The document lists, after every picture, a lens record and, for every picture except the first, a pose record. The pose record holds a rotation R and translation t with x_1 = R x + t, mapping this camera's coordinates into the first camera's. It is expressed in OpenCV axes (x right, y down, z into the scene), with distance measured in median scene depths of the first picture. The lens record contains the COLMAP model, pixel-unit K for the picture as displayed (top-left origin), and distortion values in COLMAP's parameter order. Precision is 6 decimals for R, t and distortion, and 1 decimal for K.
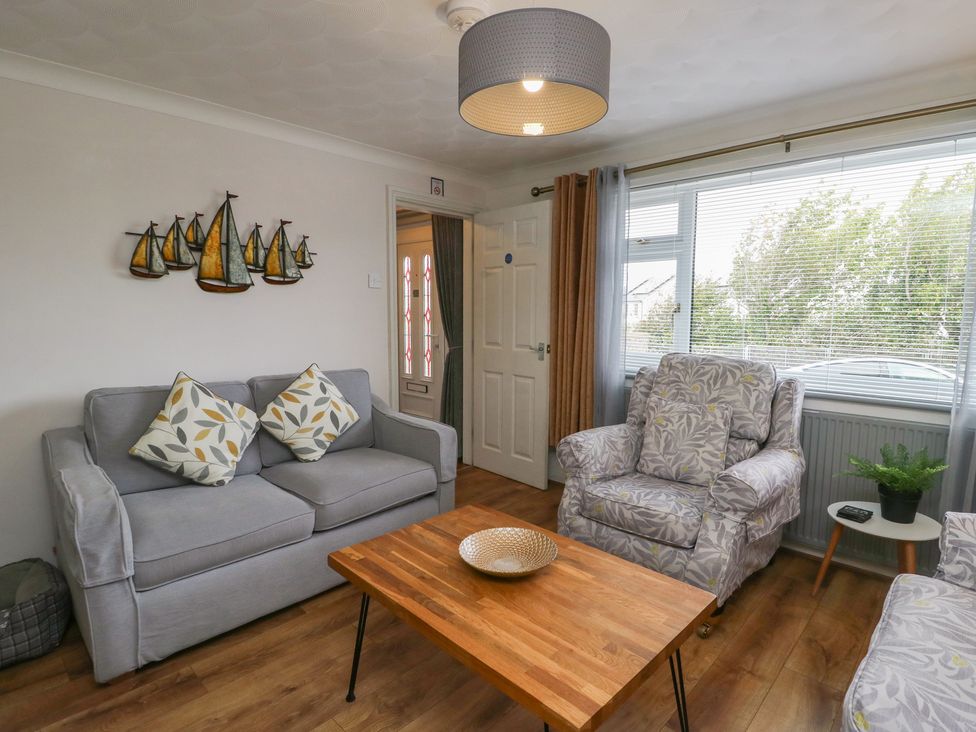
lens RADIAL K [[517.4, 0, 485.5], [0, 517.4, 364.2], [0, 0, 1]] dist [-0.001684, -0.010865]
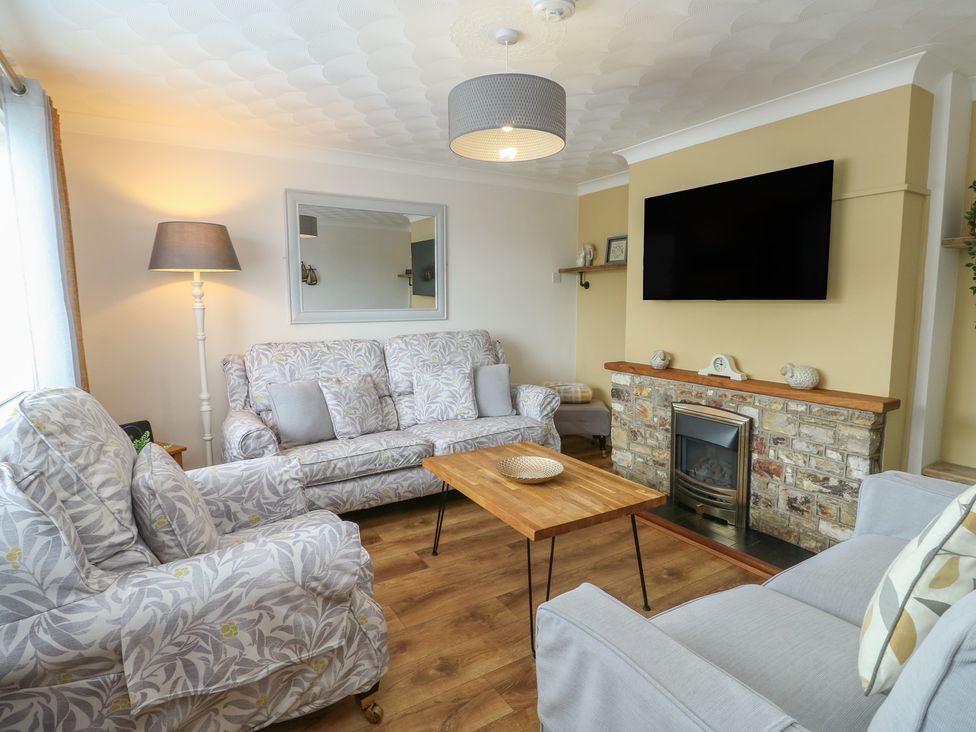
lens RADIAL K [[523.4, 0, 492.1], [0, 523.4, 363.1], [0, 0, 1]] dist [0.001875, -0.019866]
pose [[-0.969239, -0.028035, 0.244519, -0.128569], [0.027498, 0.974936, 0.220779, -0.156904], [-0.244580, 0.220712, -0.944175, 1.458385]]
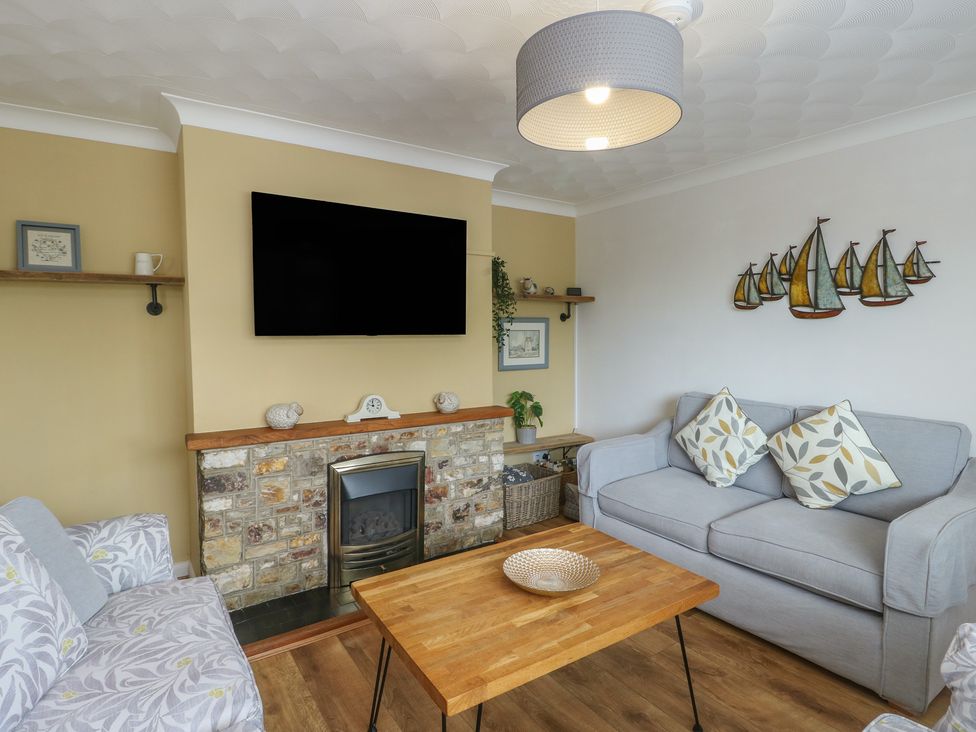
lens RADIAL K [[523.4, 0, 492.1], [0, 523.4, 363.1], [0, 0, 1]] dist [0.001875, -0.019866]
pose [[-0.205832, 0.054737, -0.977055, 0.660240], [-0.101435, 0.991863, 0.076936, -0.072668], [0.973316, 0.114944, -0.198605, 0.651871]]
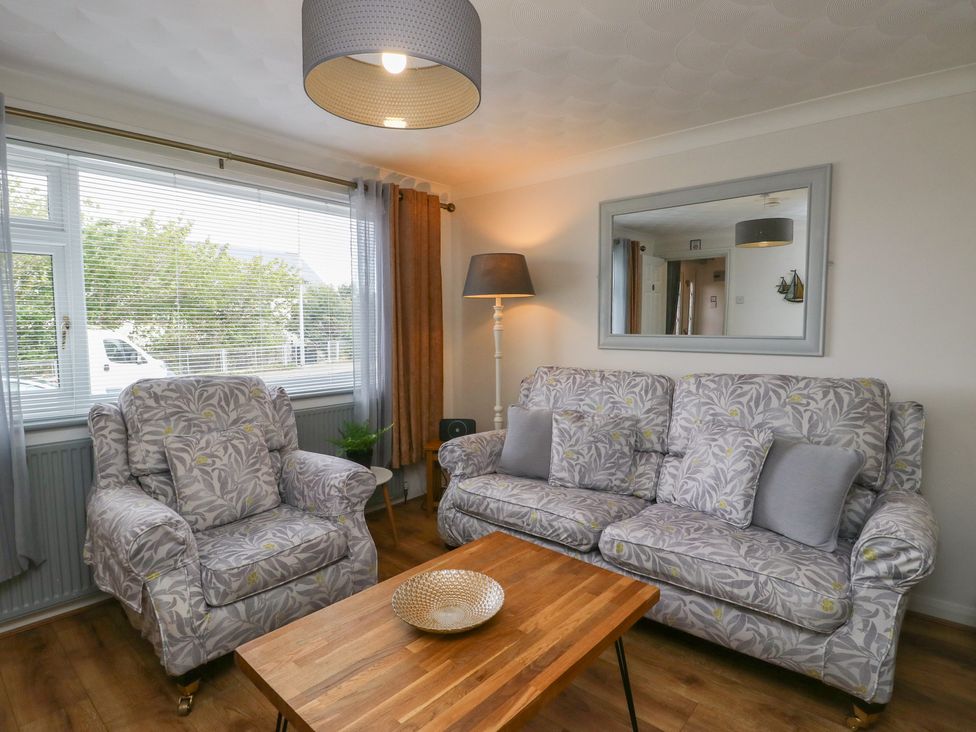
lens RADIAL K [[523.4, 0, 492.1], [0, 523.4, 363.1], [0, 0, 1]] dist [0.001875, -0.019866]
pose [[-0.063259, -0.083337, 0.994512, -0.510526], [0.104904, 0.990432, 0.089668, -0.070408], [-0.992468, 0.110000, -0.053911, 0.581233]]
